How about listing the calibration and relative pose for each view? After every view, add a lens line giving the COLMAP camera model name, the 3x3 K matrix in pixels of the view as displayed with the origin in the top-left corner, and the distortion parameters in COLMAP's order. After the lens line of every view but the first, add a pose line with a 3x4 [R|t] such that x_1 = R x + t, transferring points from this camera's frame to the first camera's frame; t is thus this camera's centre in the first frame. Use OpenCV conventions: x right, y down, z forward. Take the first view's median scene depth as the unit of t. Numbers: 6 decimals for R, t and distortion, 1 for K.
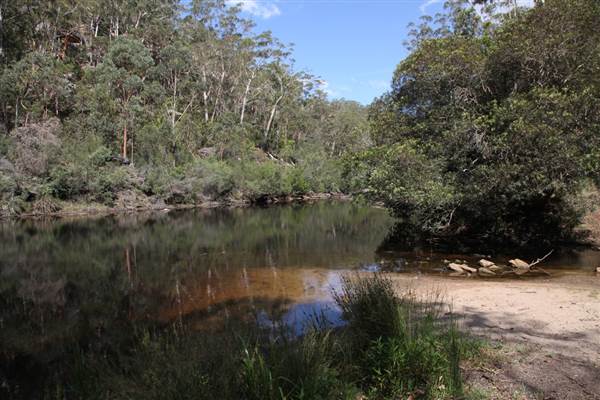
lens RADIAL K [[407.6, 0, 298.4], [0, 407.6, 199.9], [0, 0, 1]] dist [-0.121393, 0.069587]
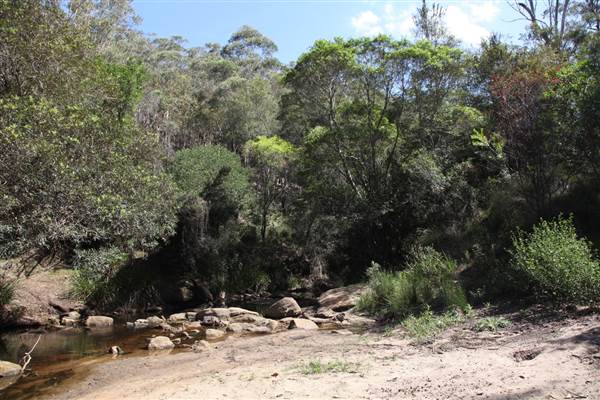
lens RADIAL K [[407.7, 0, 300.0], [0, 407.7, 200.0], [0, 0, 1]] dist [-0.125009, 0.074071]
pose [[0.127123, 0.157143, 0.979360, 0.008575], [0.056729, 0.984603, -0.165347, 0.010260], [-0.990263, 0.076577, 0.116251, 0.129657]]
